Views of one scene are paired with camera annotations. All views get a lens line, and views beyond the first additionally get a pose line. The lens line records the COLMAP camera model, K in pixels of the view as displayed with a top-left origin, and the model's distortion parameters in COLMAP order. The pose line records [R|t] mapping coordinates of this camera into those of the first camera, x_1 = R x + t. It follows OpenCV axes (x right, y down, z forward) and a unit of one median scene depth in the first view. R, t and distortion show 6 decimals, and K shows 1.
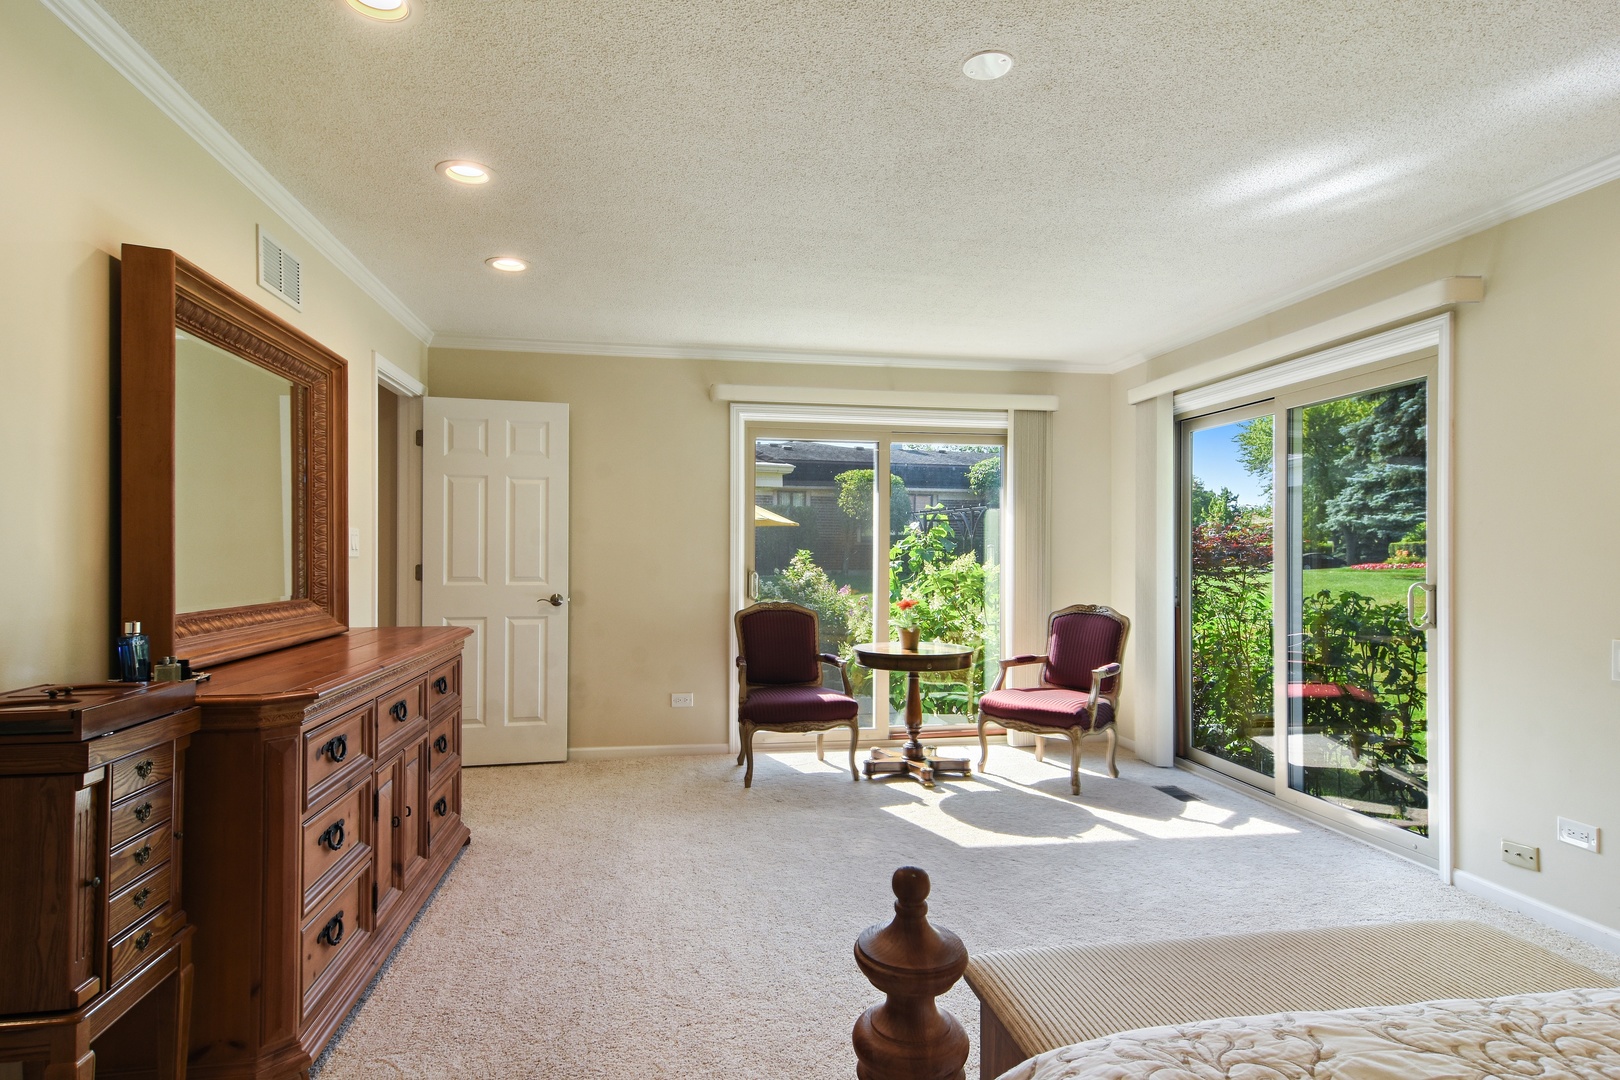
lens RADIAL K [[879.2, 0, 800.8], [0, 879.2, 530.5], [0, 0, 1]] dist [-0.012260, -0.002140]
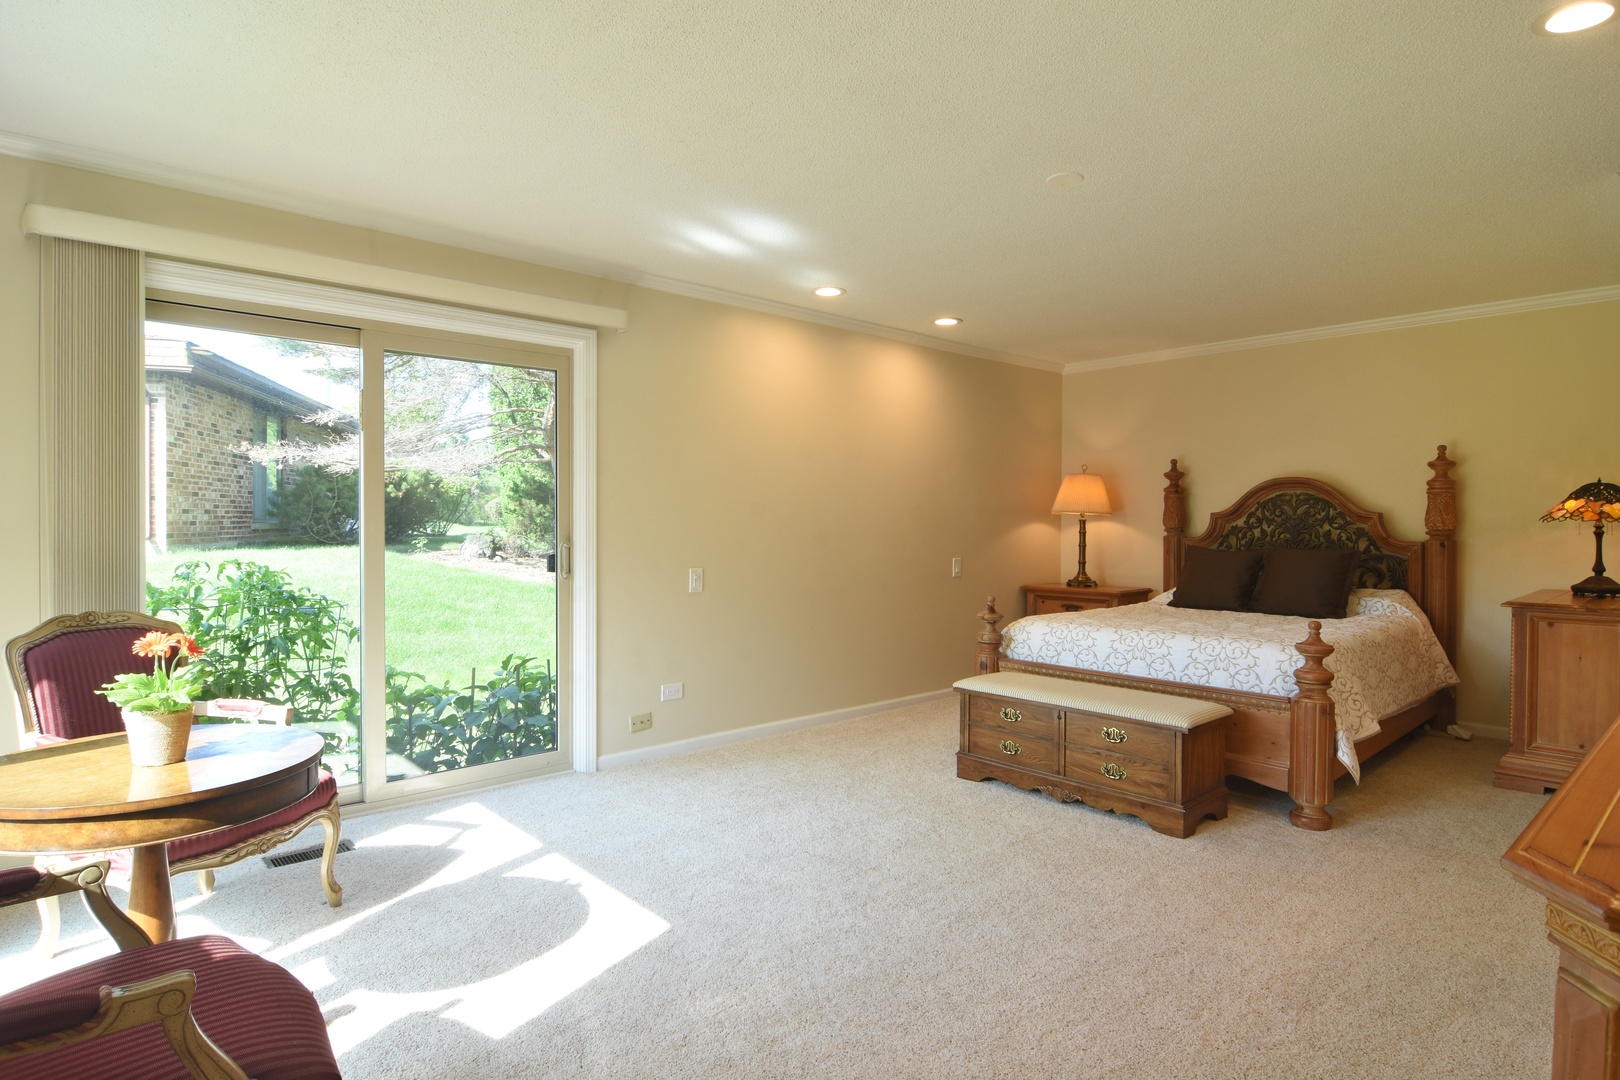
lens RADIAL K [[879.2, 0, 800.8], [0, 879.2, 530.5], [0, 0, 1]] dist [-0.012260, -0.002140]
pose [[-0.541726, -0.011666, 0.840474, -0.429126], [-0.027903, 0.999602, -0.004110, 0.035236], [-0.840092, -0.025678, -0.541836, 1.207172]]
